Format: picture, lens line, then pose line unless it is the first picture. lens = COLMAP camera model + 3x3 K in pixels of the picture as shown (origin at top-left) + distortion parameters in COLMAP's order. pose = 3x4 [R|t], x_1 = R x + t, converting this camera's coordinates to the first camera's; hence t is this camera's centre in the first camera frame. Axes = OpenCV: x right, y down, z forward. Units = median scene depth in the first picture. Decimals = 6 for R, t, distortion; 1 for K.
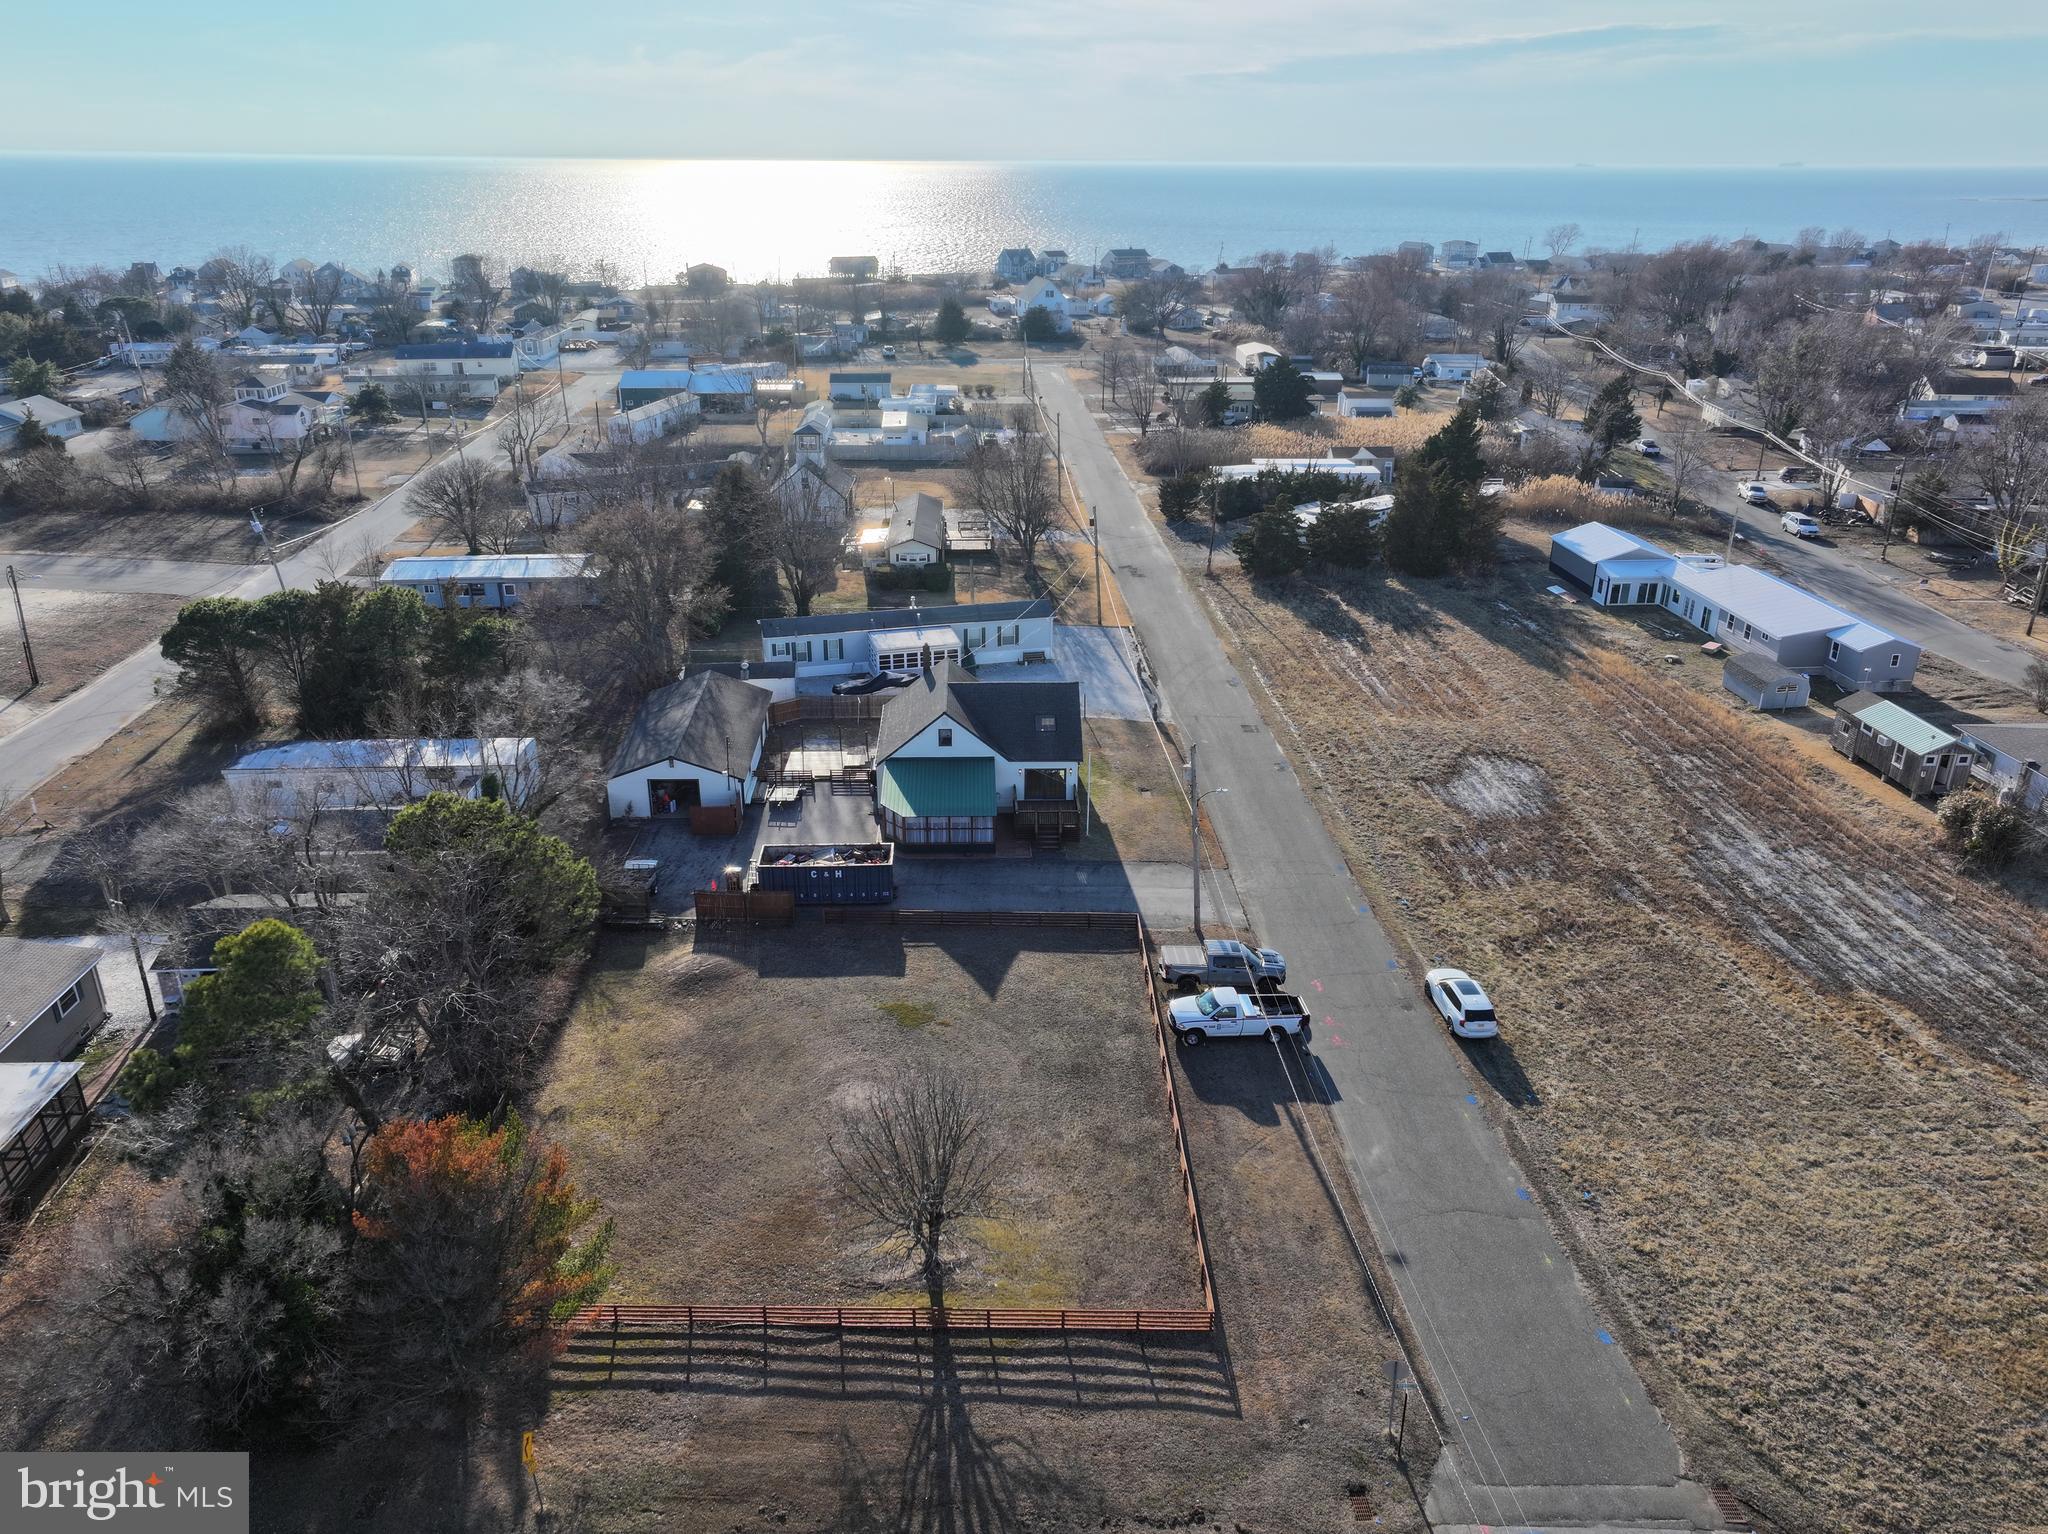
lens RADIAL K [[1441.5, 0, 1029.3], [0, 1441.5, 761.5], [0, 0, 1]] dist [-0.000162, 0.017167]
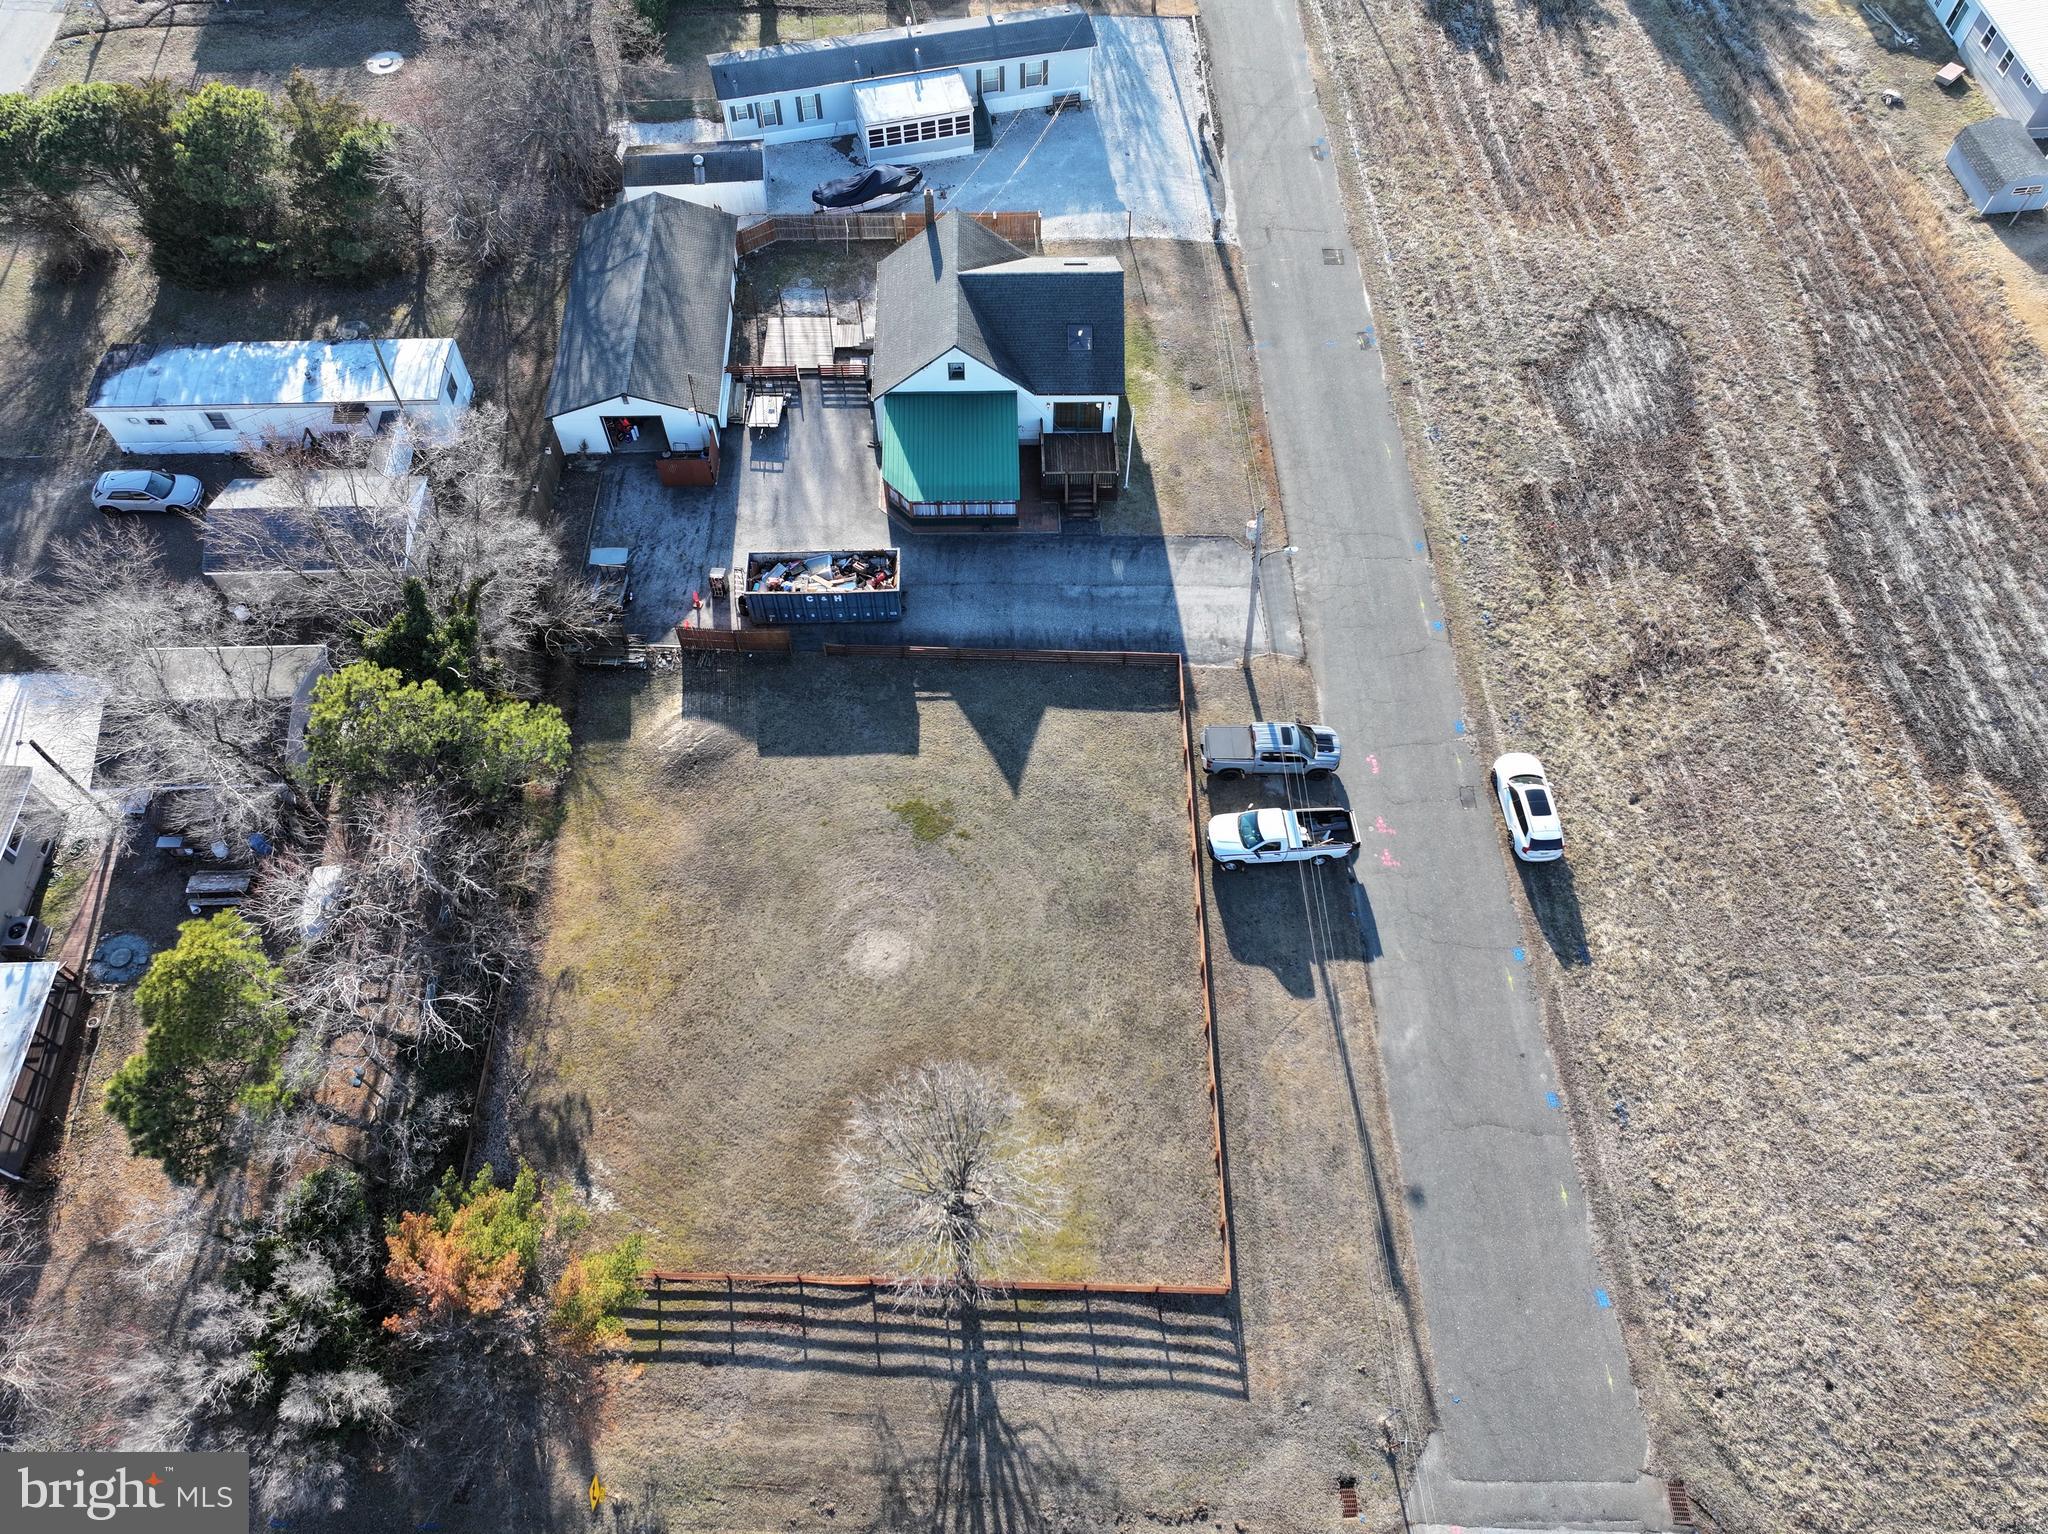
lens RADIAL K [[1441.5, 0, 1029.3], [0, 1441.5, 761.5], [0, 0, 1]] dist [-0.000162, 0.017167]
pose [[0.999875, 0.012566, -0.009564, -0.008949], [-0.004862, 0.821148, 0.570695, -0.393213], [0.015025, -0.570577, 0.821106, 0.272116]]
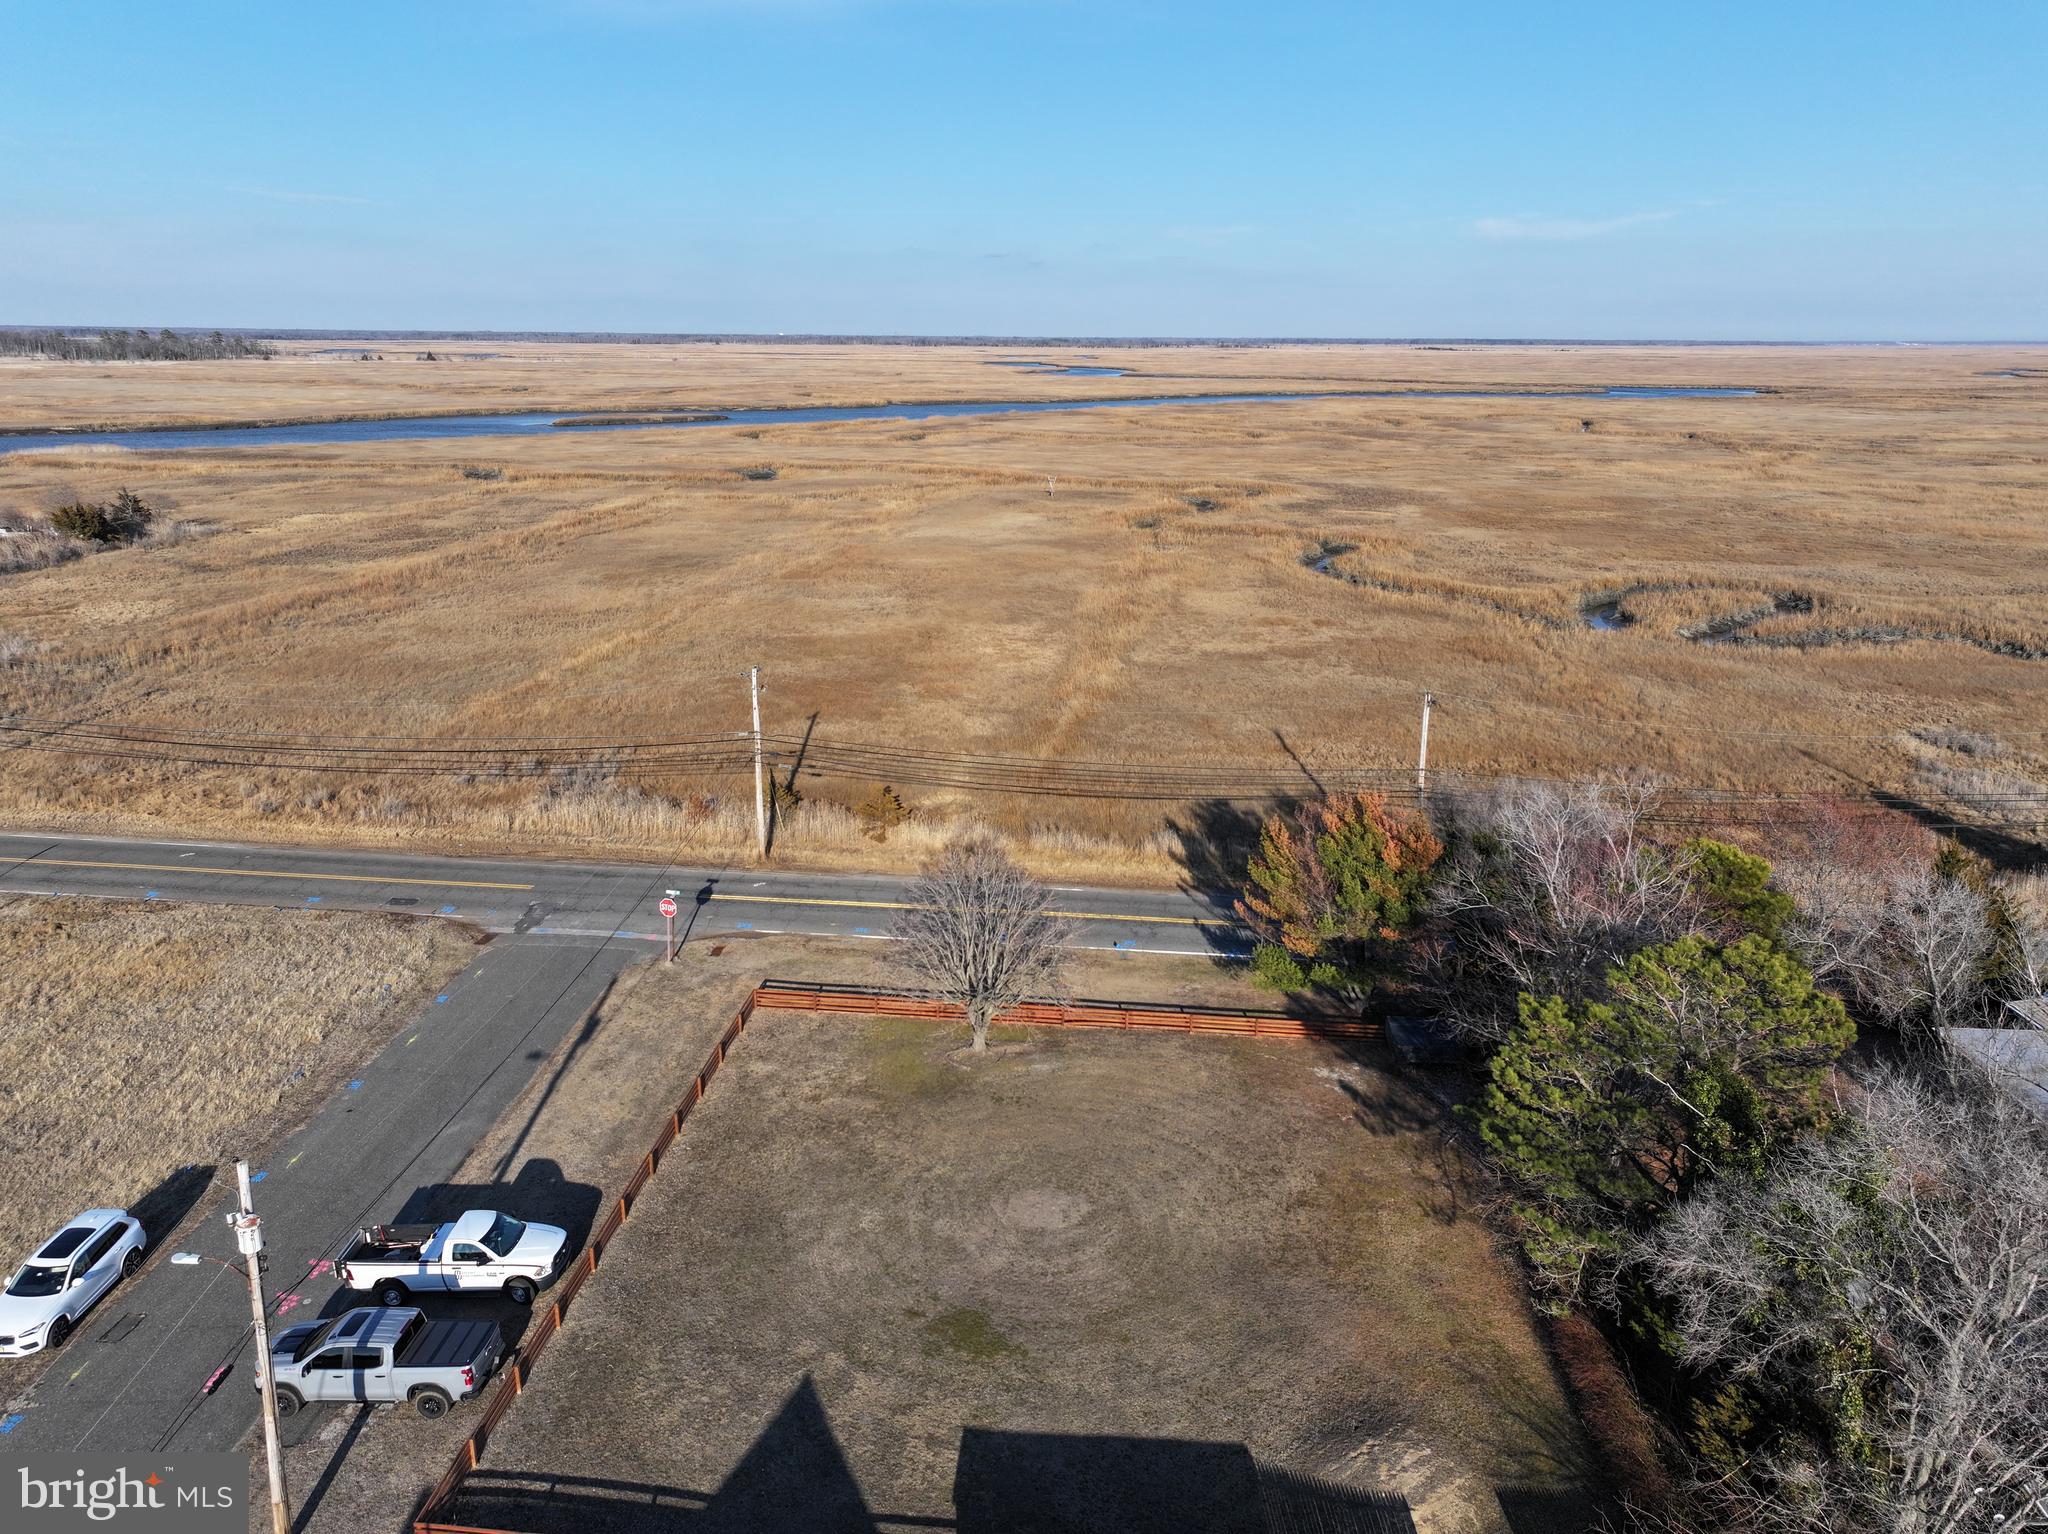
lens RADIAL K [[1441.5, 0, 1029.3], [0, 1441.5, 761.5], [0, 0, 1]] dist [-0.000162, 0.017167]
pose [[-0.992404, -0.042503, 0.115449, -0.172064], [0.038368, 0.784693, 0.618696, -0.379644], [-0.116888, 0.618425, -0.777102, 1.346521]]
